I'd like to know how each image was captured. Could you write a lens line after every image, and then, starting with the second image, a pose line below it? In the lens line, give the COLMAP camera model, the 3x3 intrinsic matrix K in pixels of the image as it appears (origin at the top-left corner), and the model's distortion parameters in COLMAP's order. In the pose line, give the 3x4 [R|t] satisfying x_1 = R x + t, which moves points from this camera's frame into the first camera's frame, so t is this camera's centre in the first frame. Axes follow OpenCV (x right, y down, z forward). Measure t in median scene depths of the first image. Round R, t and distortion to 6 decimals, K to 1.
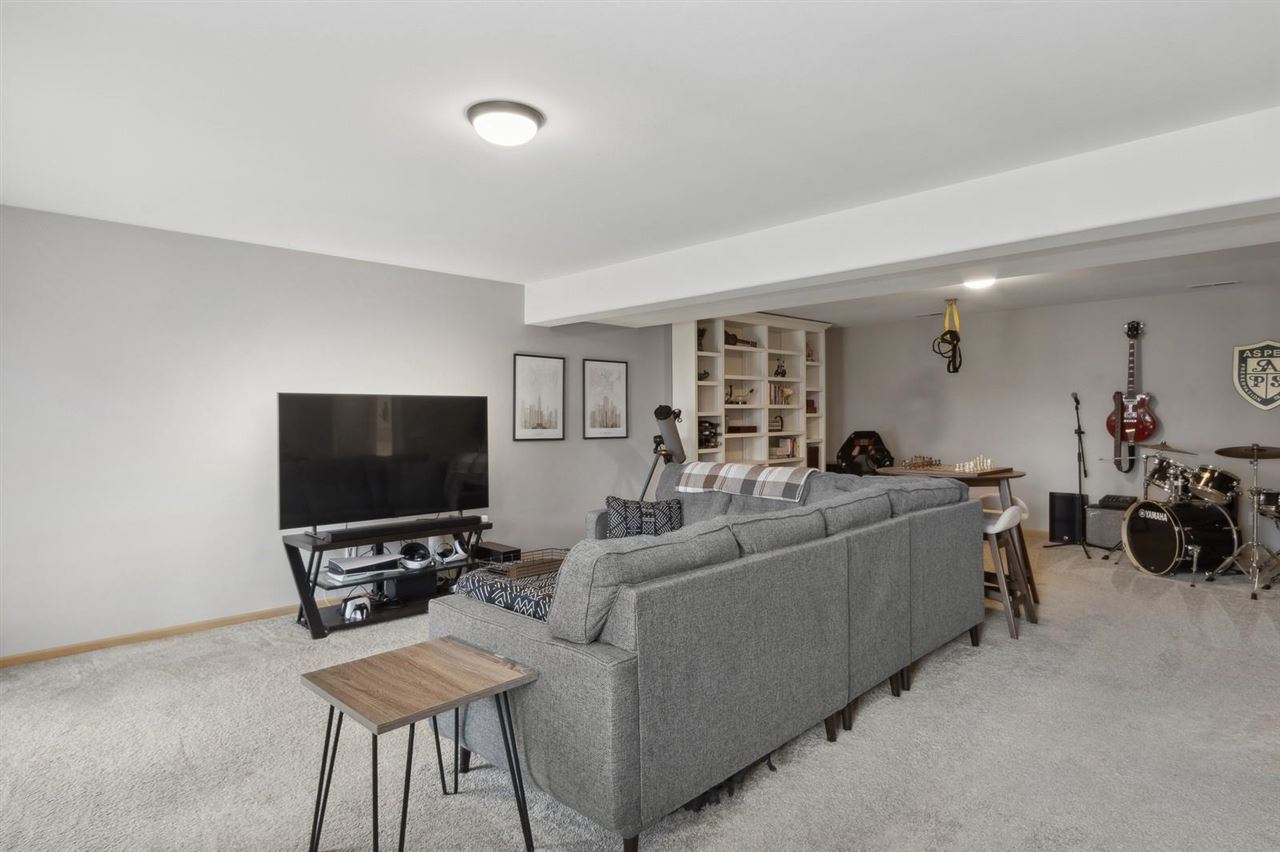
lens RADIAL K [[680.0, 0, 633.8], [0, 680.0, 423.3], [0, 0, 1]] dist [0.002142, -0.002683]
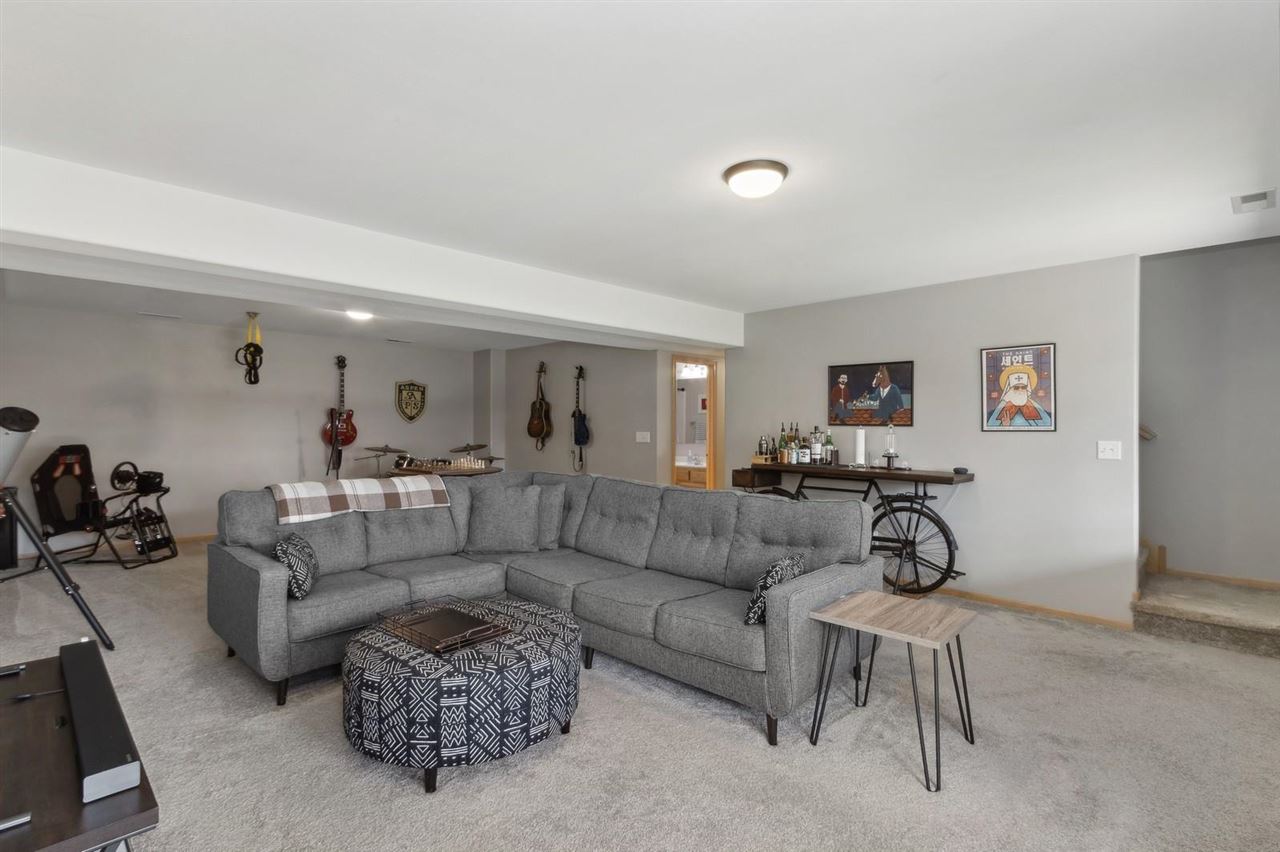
lens RADIAL K [[588.5, 0, 632.7], [0, 588.5, 422.6], [0, 0, 1]] dist [0.001325, 0.000602]
pose [[0.020591, 0.007731, 0.999758, -0.510188], [0.009804, 0.999920, -0.007934, -0.004923], [-0.999740, 0.009965, 0.020513, 0.501273]]
